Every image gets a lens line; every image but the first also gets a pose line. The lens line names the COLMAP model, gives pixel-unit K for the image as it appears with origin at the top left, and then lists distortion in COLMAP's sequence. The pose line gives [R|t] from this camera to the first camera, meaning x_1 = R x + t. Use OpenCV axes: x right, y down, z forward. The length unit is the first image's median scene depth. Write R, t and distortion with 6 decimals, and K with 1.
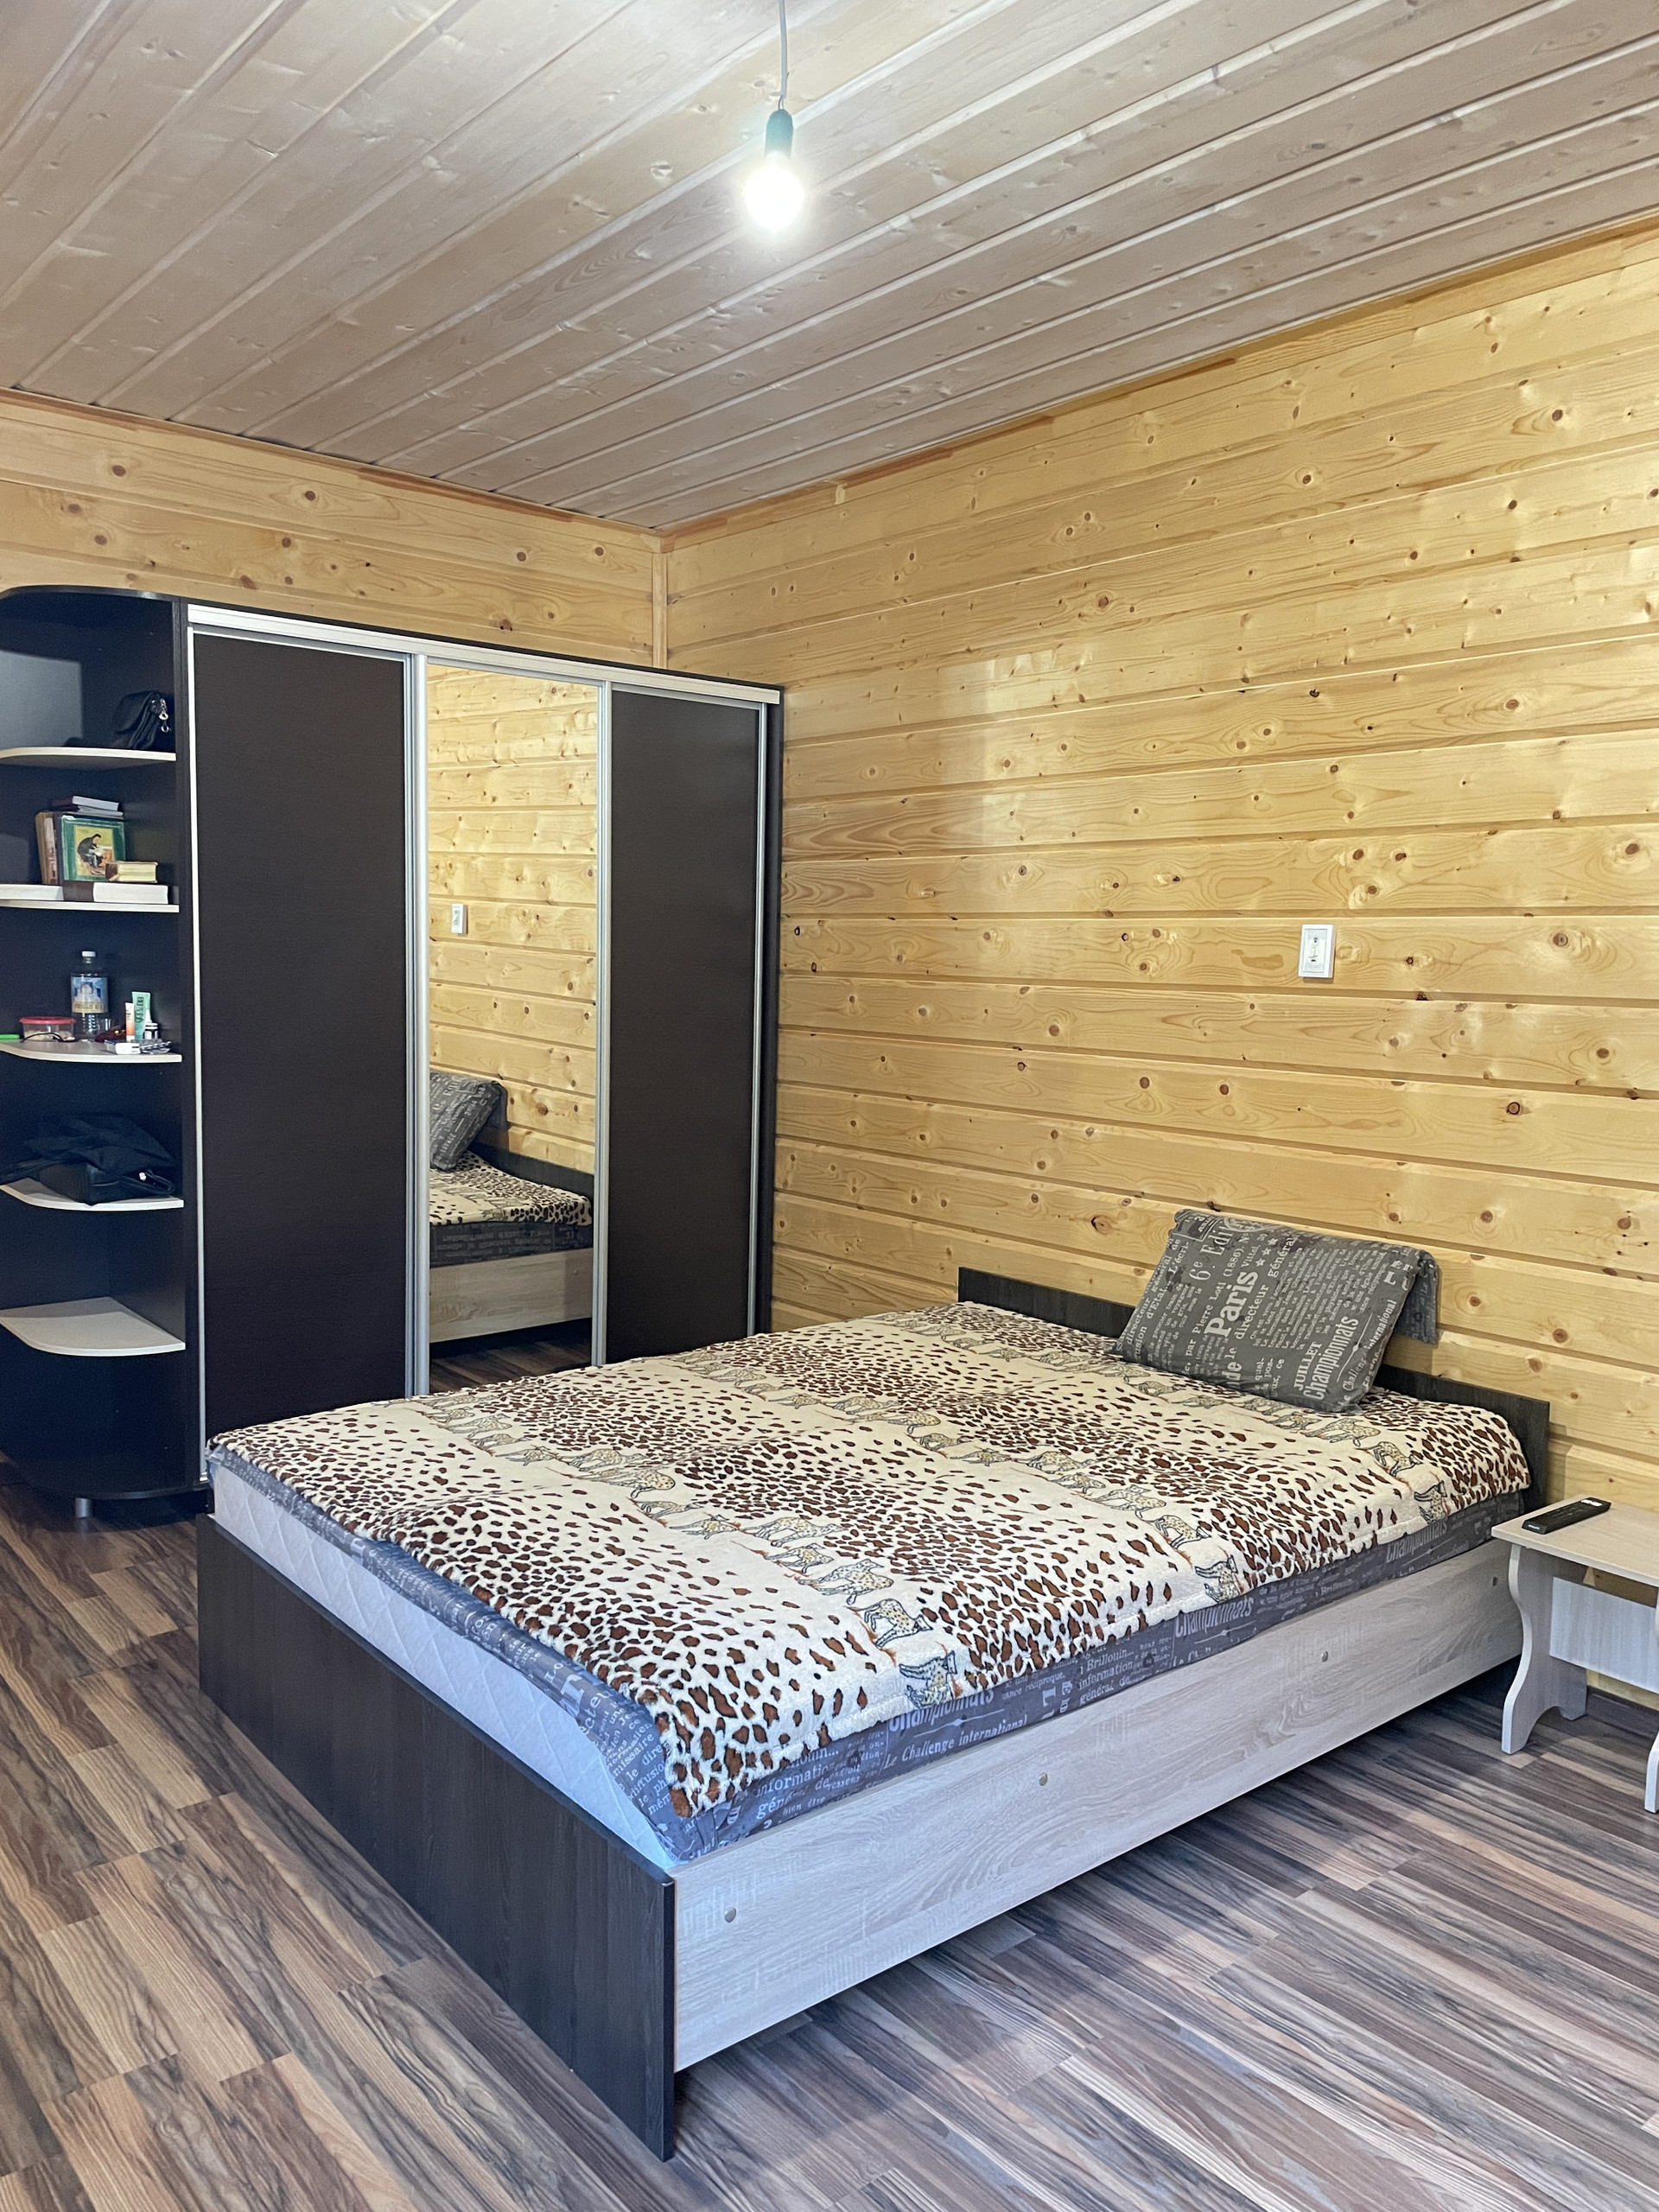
lens RADIAL K [[1677.5, 0, 832.3], [0, 1677.5, 1125.1], [0, 0, 1]] dist [0.076777, -0.090732]
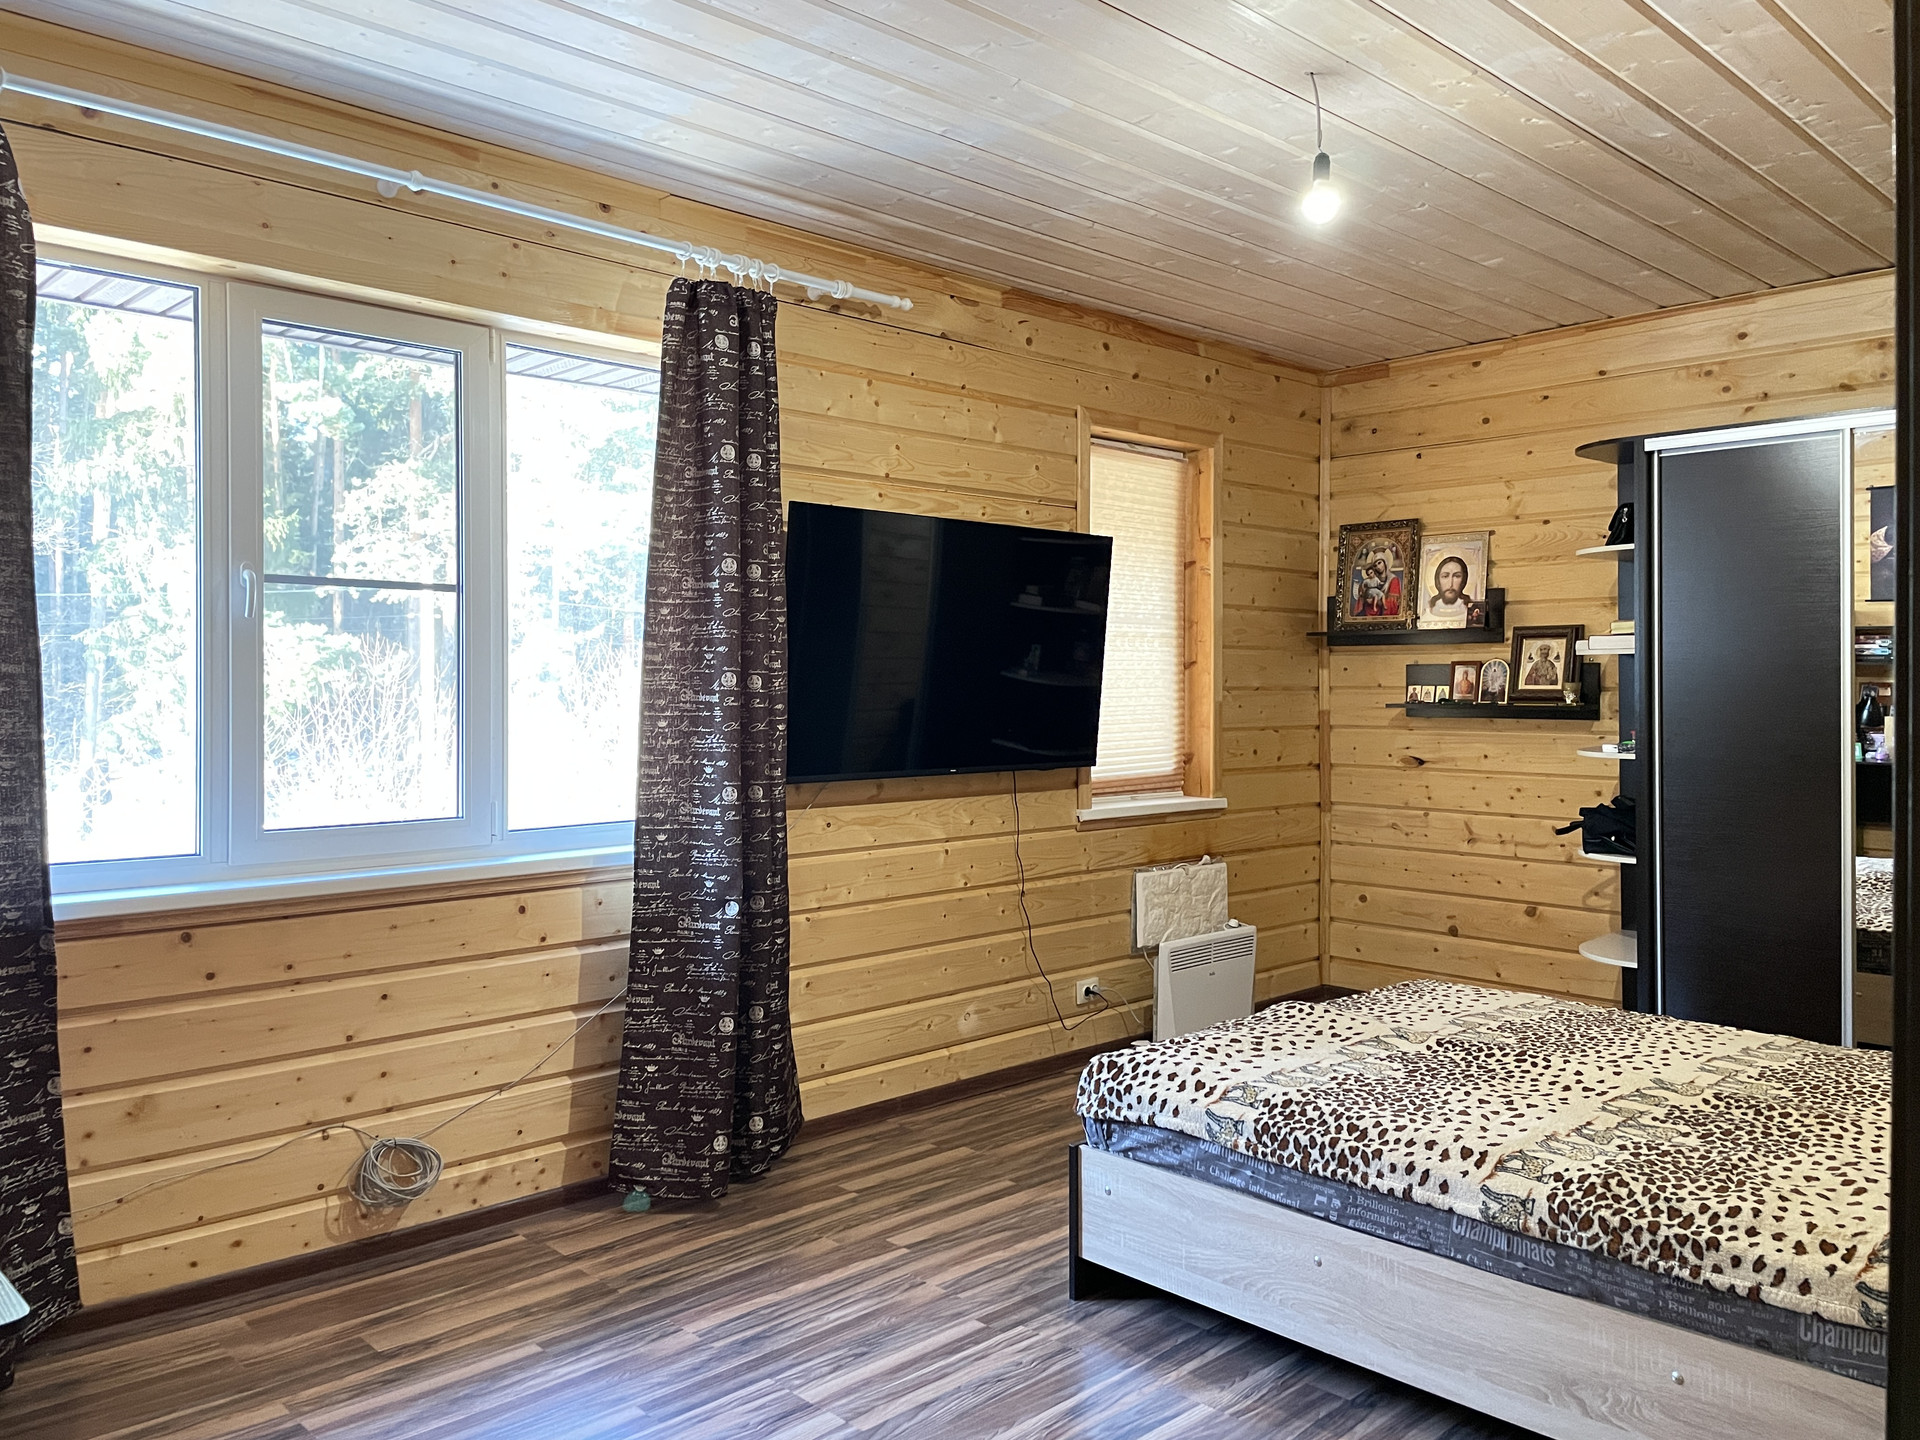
lens RADIAL K [[1456.0, 0, 963.6], [0, 1456.0, 704.4], [0, 0, 1]] dist [0.076777, -0.090732]
pose [[0.057412, -0.007979, -0.998319, 1.296655], [-0.102314, 0.994656, -0.013833, -0.014679], [0.993094, 0.102936, 0.056289, 0.603977]]
